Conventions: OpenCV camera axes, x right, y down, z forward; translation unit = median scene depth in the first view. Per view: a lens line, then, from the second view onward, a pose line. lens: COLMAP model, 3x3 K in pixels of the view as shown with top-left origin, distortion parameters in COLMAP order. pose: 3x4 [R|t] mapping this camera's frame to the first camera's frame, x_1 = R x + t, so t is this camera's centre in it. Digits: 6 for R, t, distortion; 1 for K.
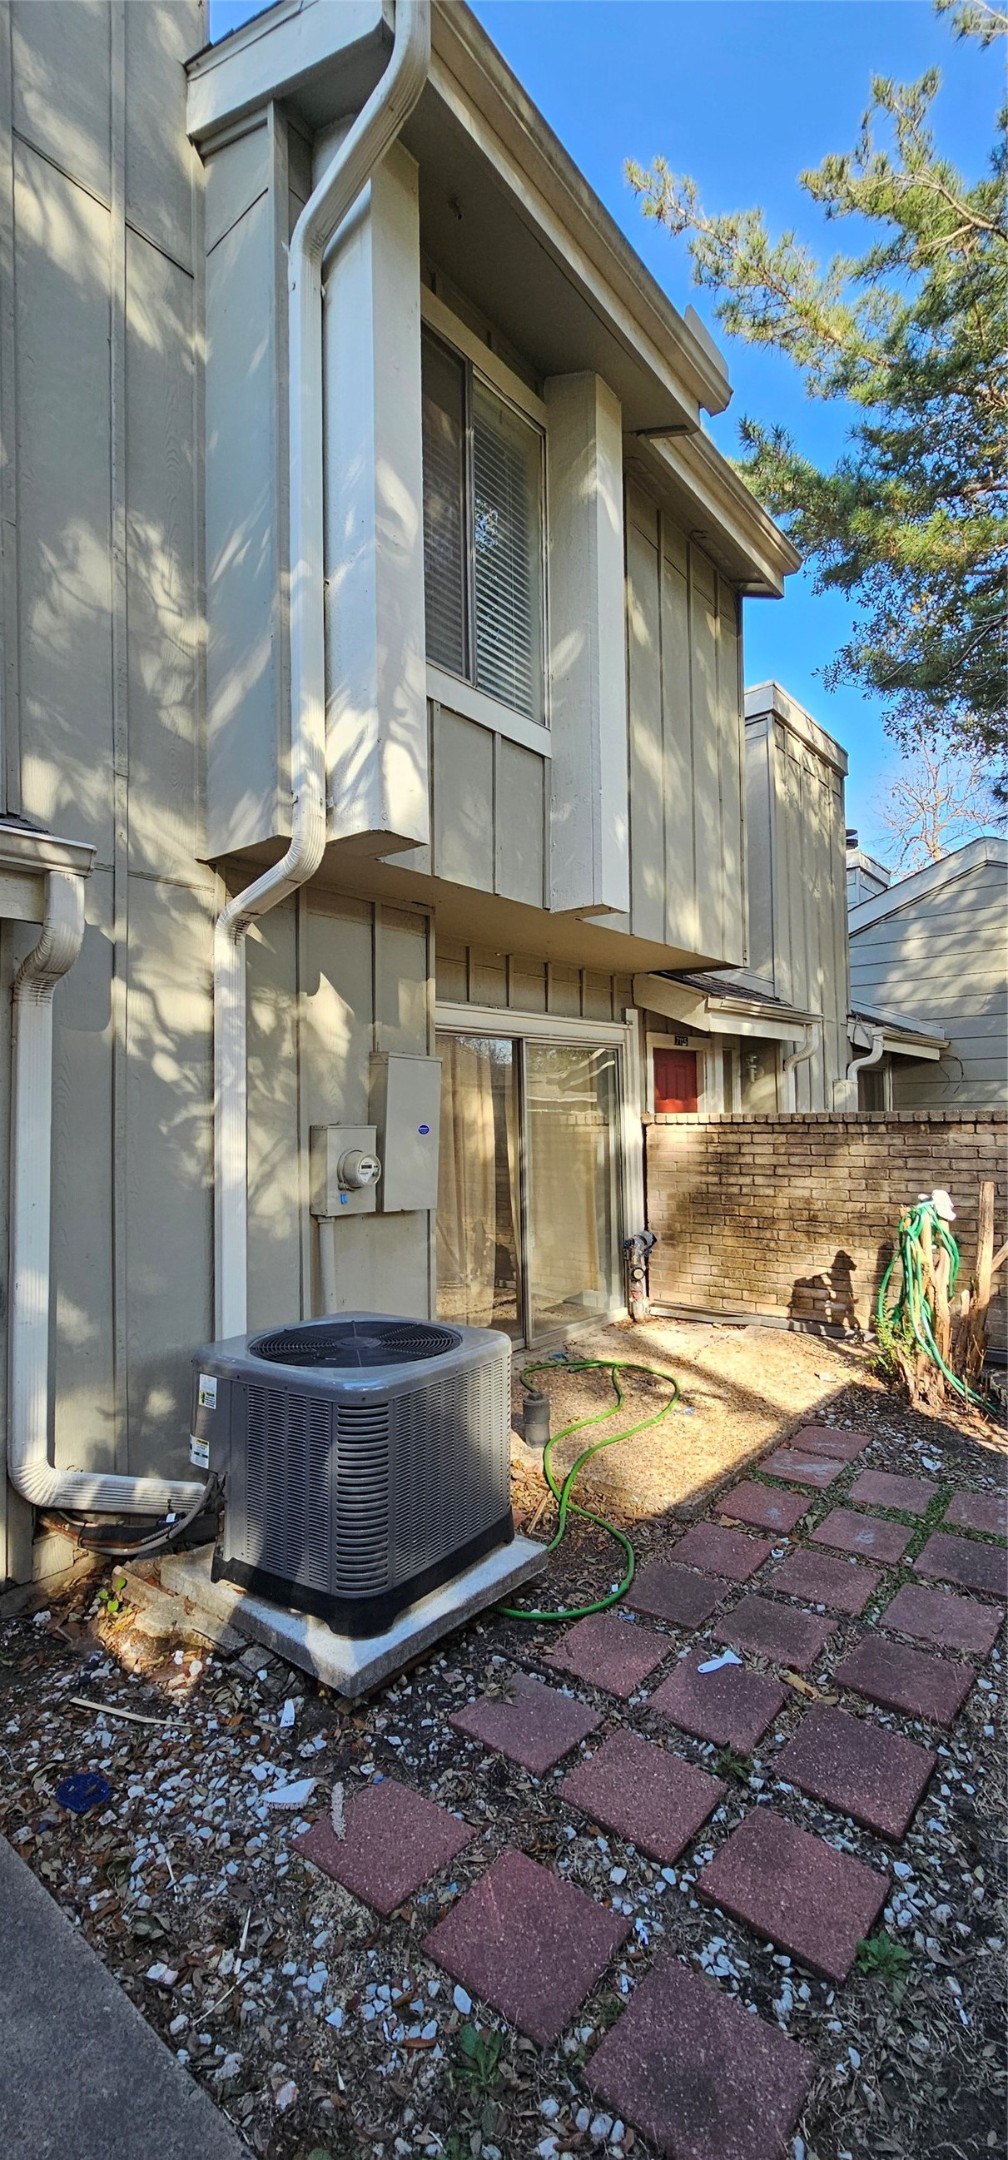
lens RADIAL K [[899.3, 0, 504.0], [0, 899.3, 1080.0], [0, 0, 1]] dist [0.002444, 0.000610]
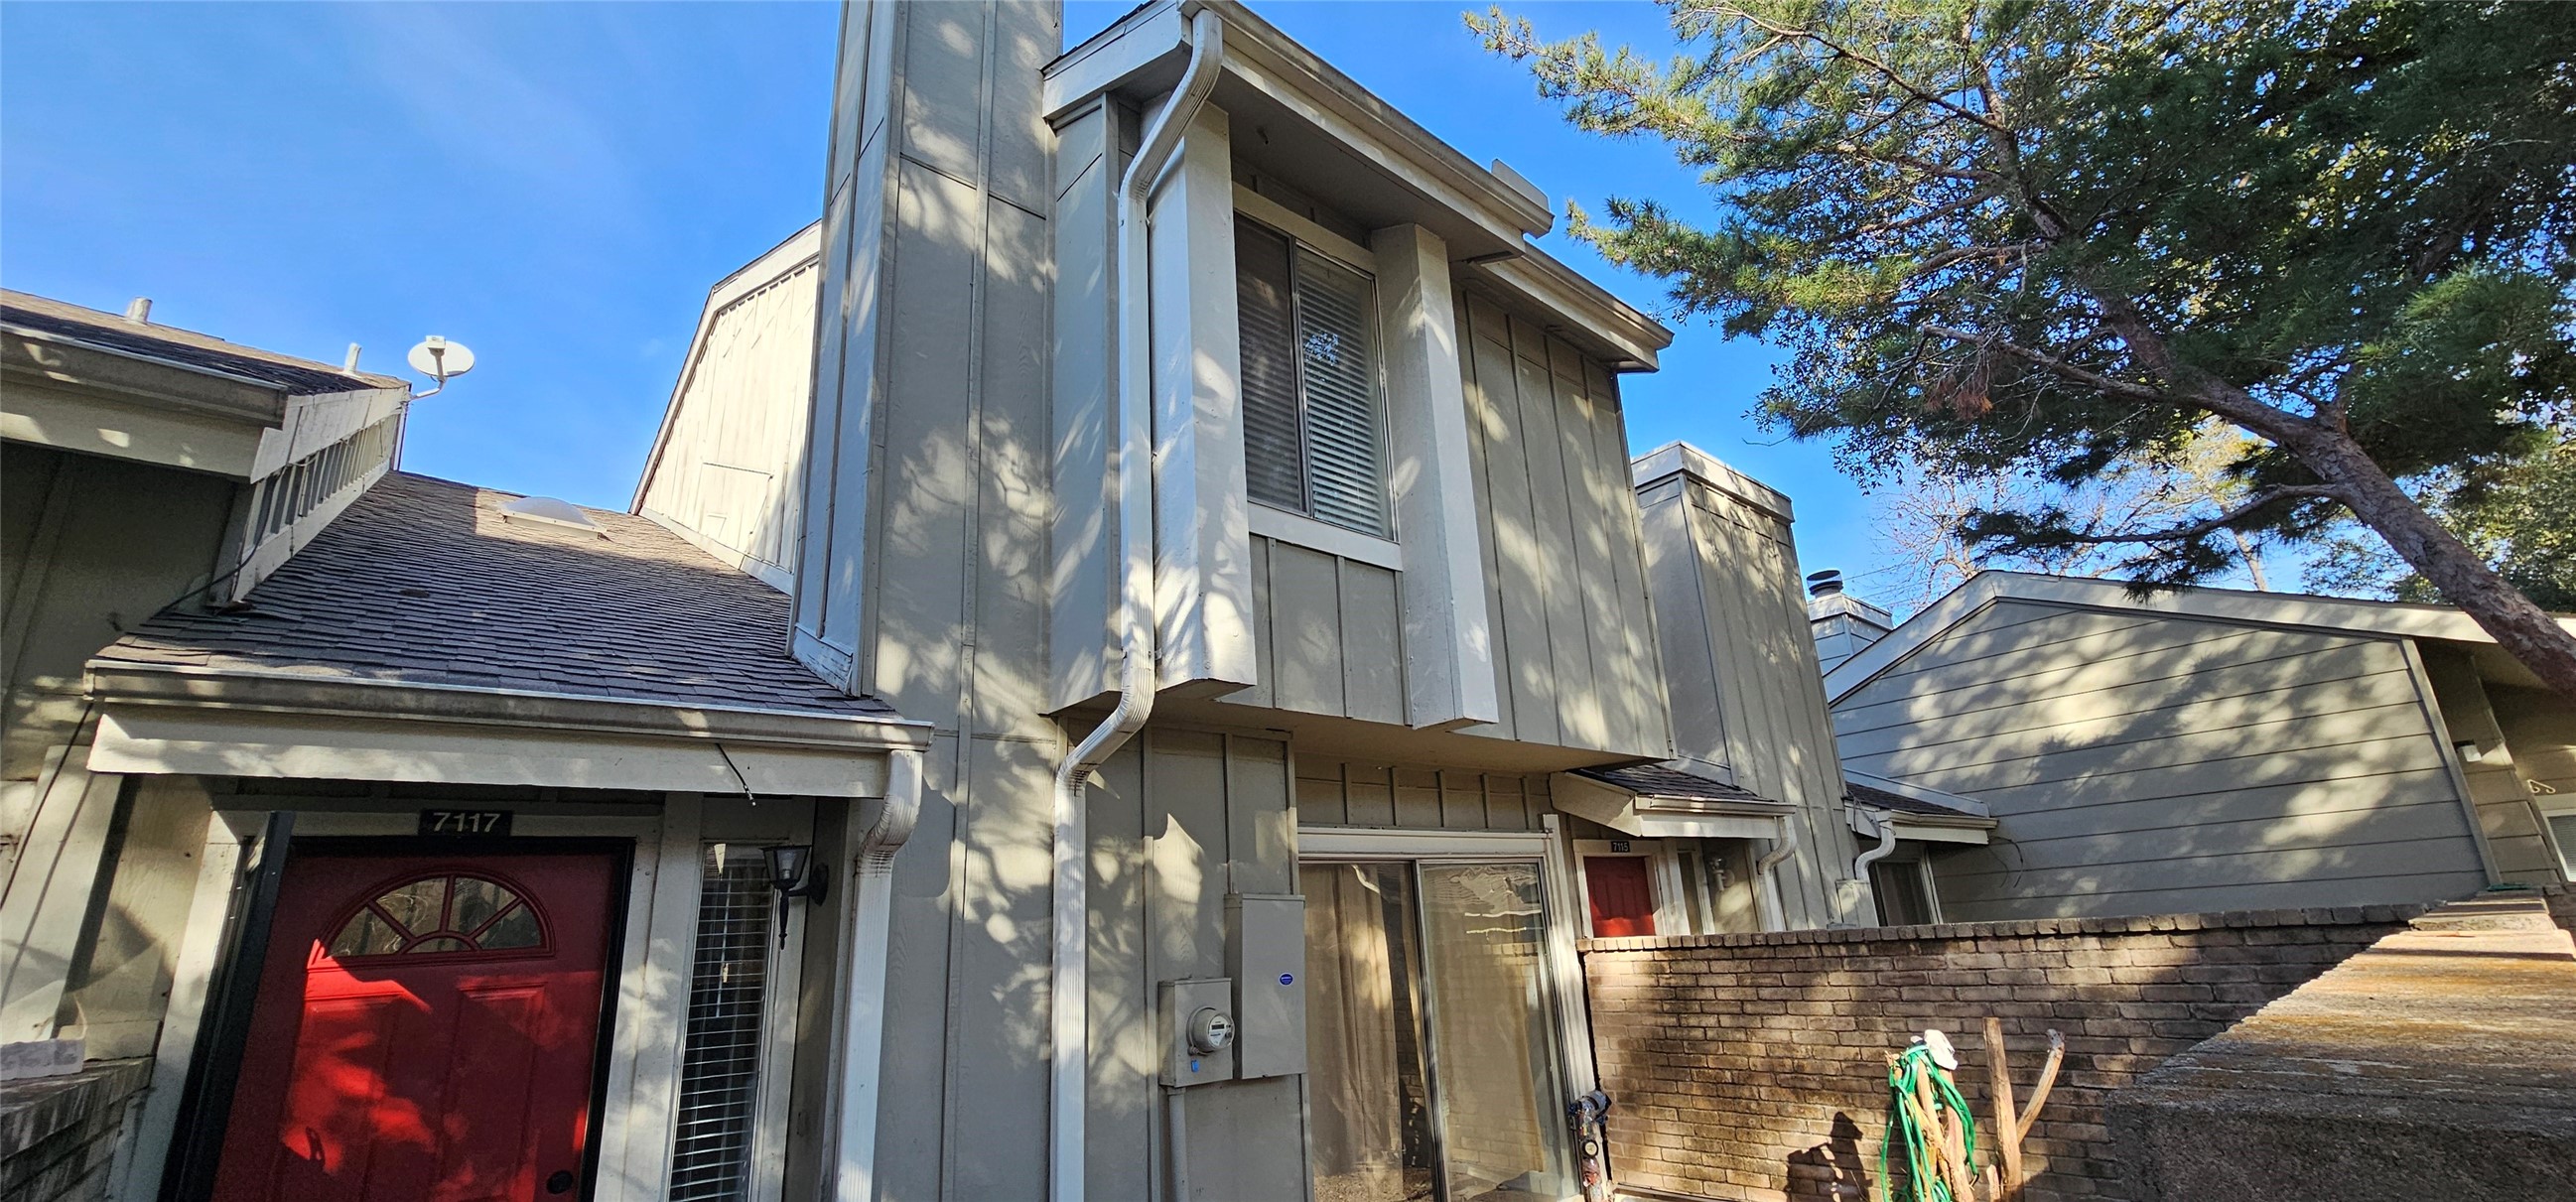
lens RADIAL K [[1072.4, 0, 1310.5], [0, 1072.4, 605.8], [0, 0, 1]] dist [0.002444, 0.000610]
pose [[0.986900, -0.085849, -0.136593, 0.097651], [0.048413, 0.965235, -0.256862, -0.024970], [0.153896, 0.246884, 0.956747, -0.103921]]
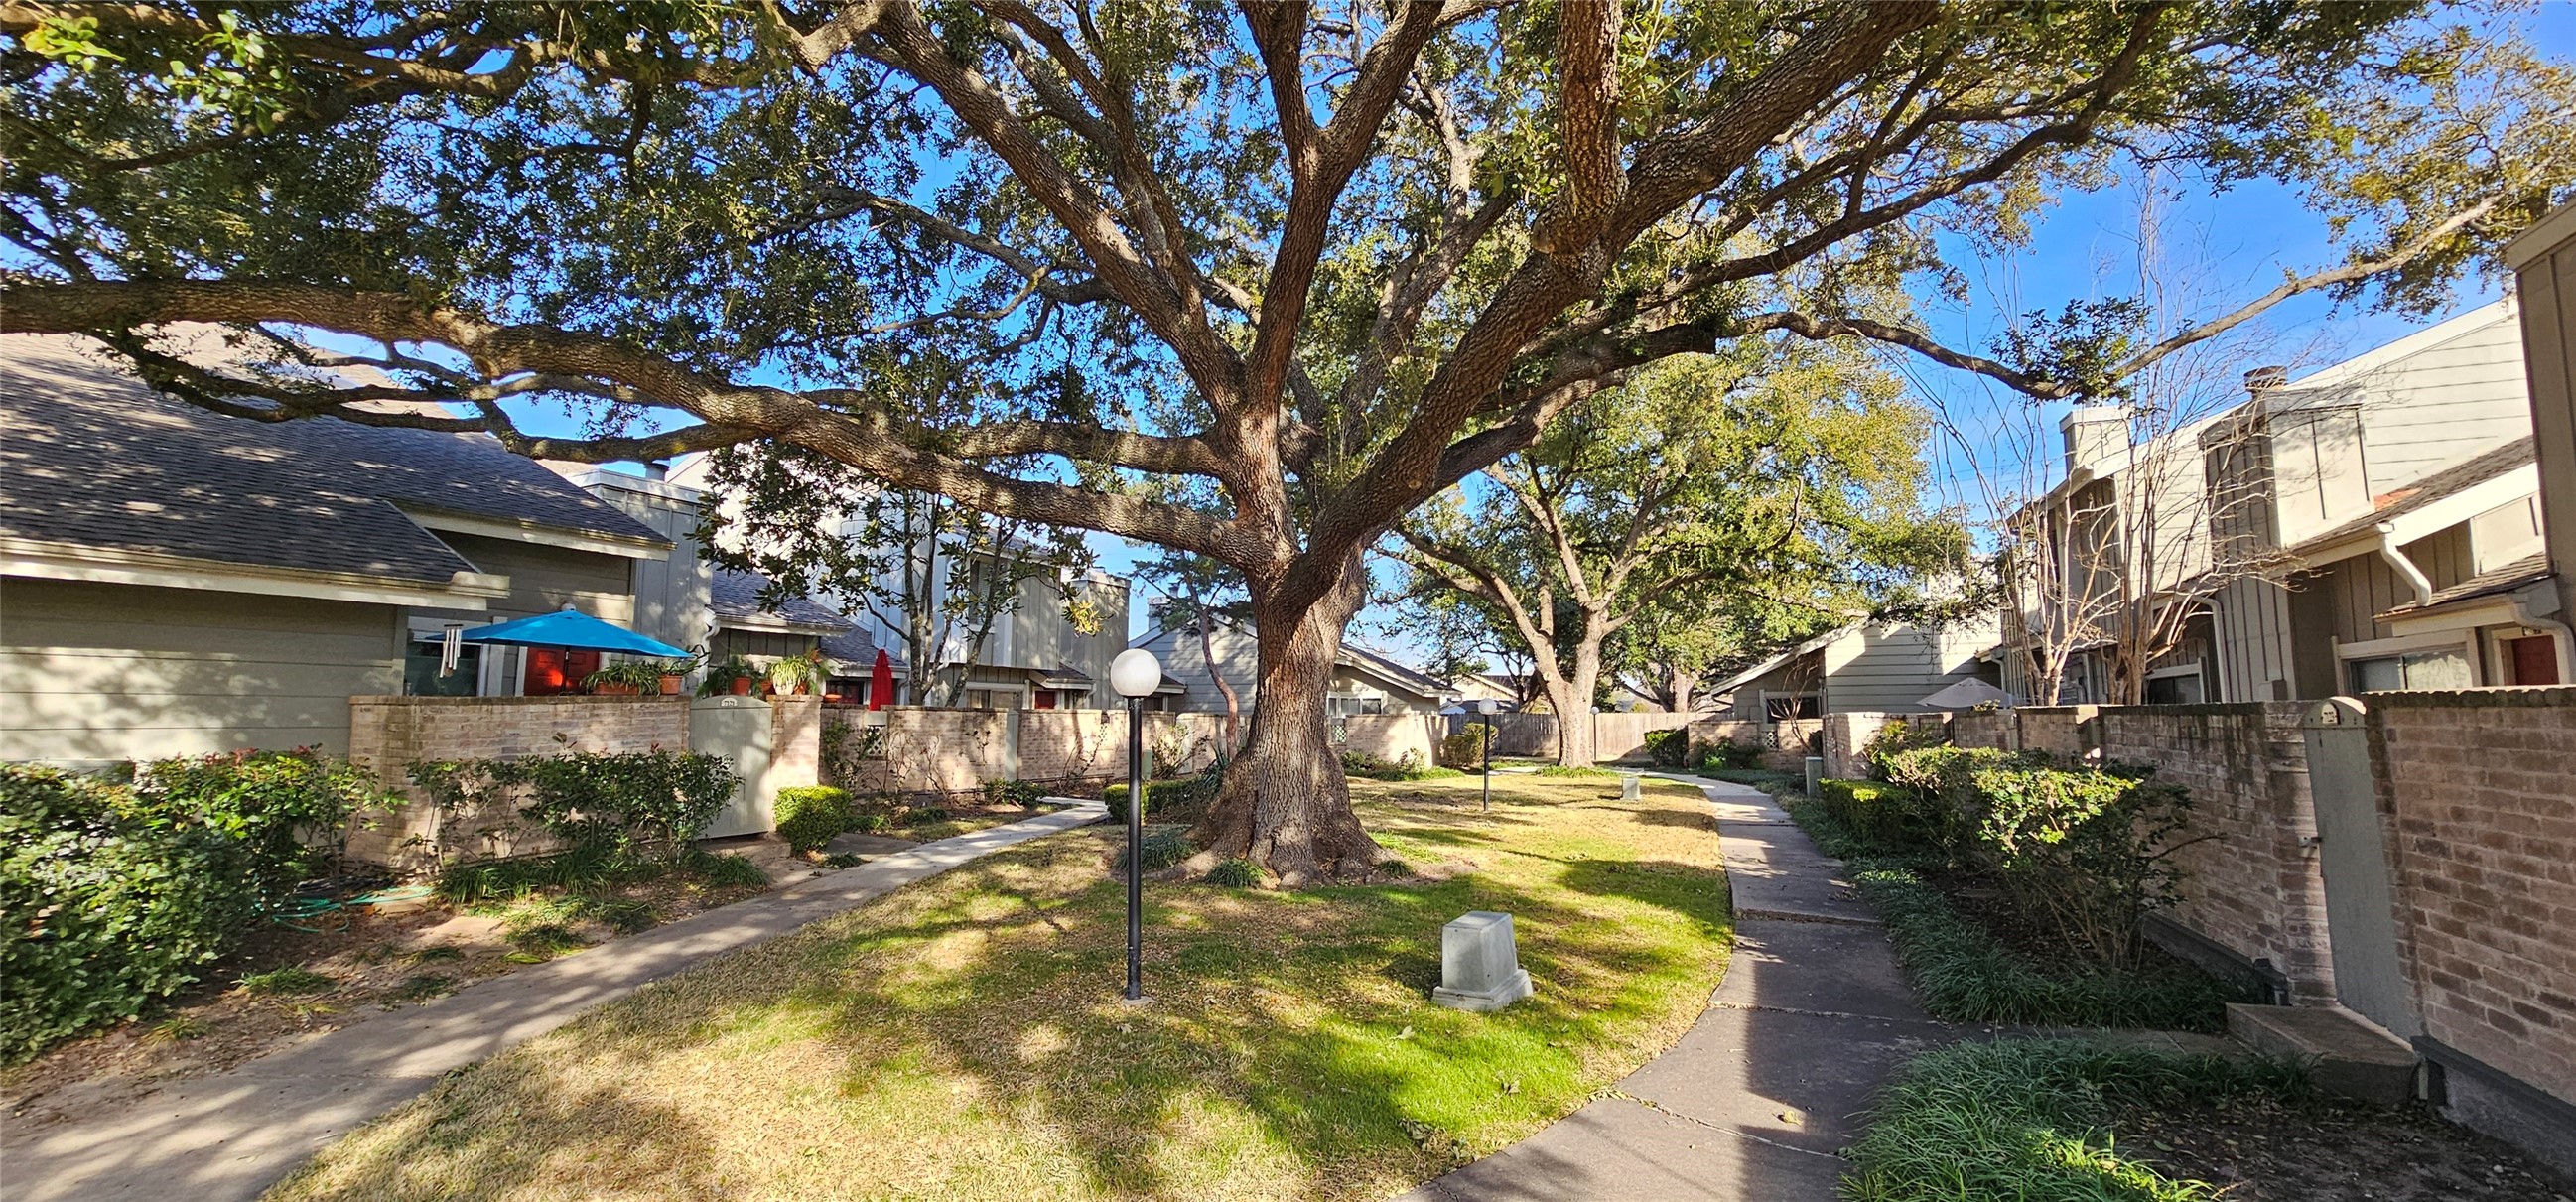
lens RADIAL K [[1072.4, 0, 1310.5], [0, 1072.4, 605.8], [0, 0, 1]] dist [0.002444, 0.000610]
pose [[0.973552, 0.039863, 0.224961, 0.341921], [-0.022593, 0.996632, -0.078829, -0.081547], [-0.227346, 0.071661, 0.971174, -4.278387]]
